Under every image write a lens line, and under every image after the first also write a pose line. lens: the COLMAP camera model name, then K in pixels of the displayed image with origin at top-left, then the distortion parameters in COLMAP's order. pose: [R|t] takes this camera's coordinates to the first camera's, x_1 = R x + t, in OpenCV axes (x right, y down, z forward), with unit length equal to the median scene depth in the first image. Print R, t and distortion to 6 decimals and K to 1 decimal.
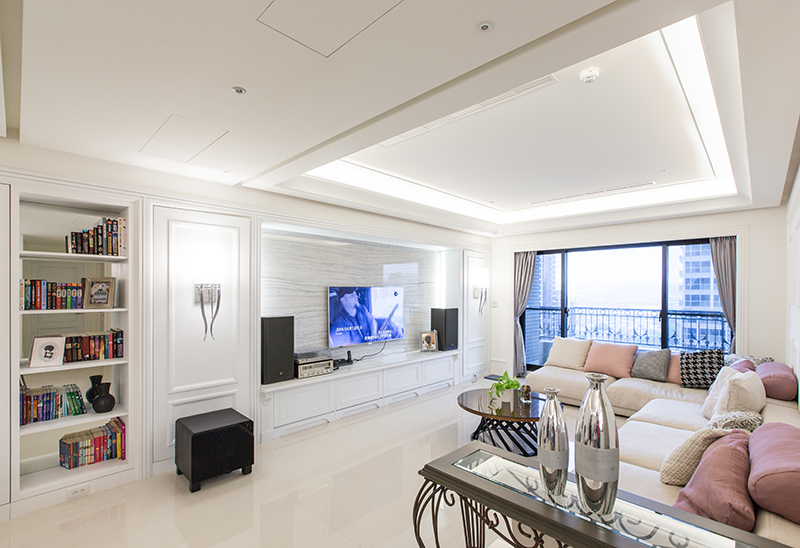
lens RADIAL K [[372.2, 0, 387.6], [0, 372.2, 293.4], [0, 0, 1]] dist [-0.000462, -0.000355]
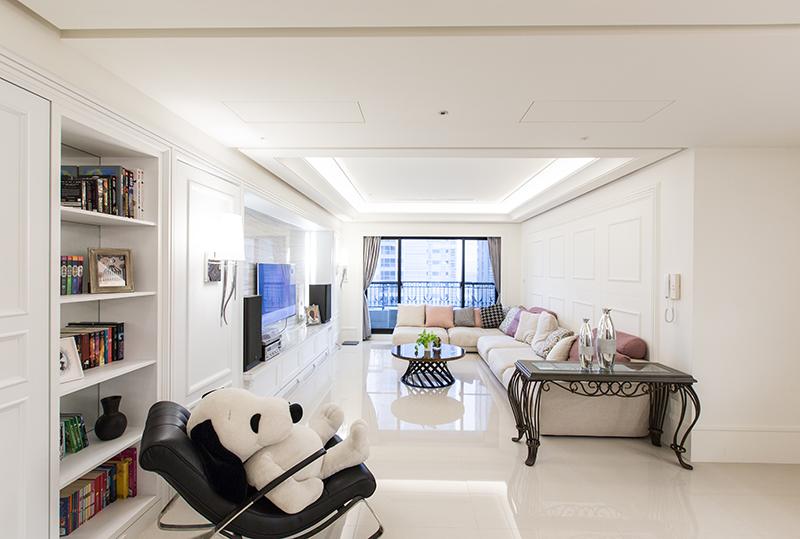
lens RADIAL K [[379.1, 0, 394.6], [0, 379.1, 272.5], [0, 0, 1]] dist [-0.000014, -0.000481]
pose [[0.724934, -0.002450, 0.688814, -0.776854], [-0.002669, 0.999976, 0.006366, -0.003556], [-0.688813, -0.006453, 0.724910, 0.091541]]
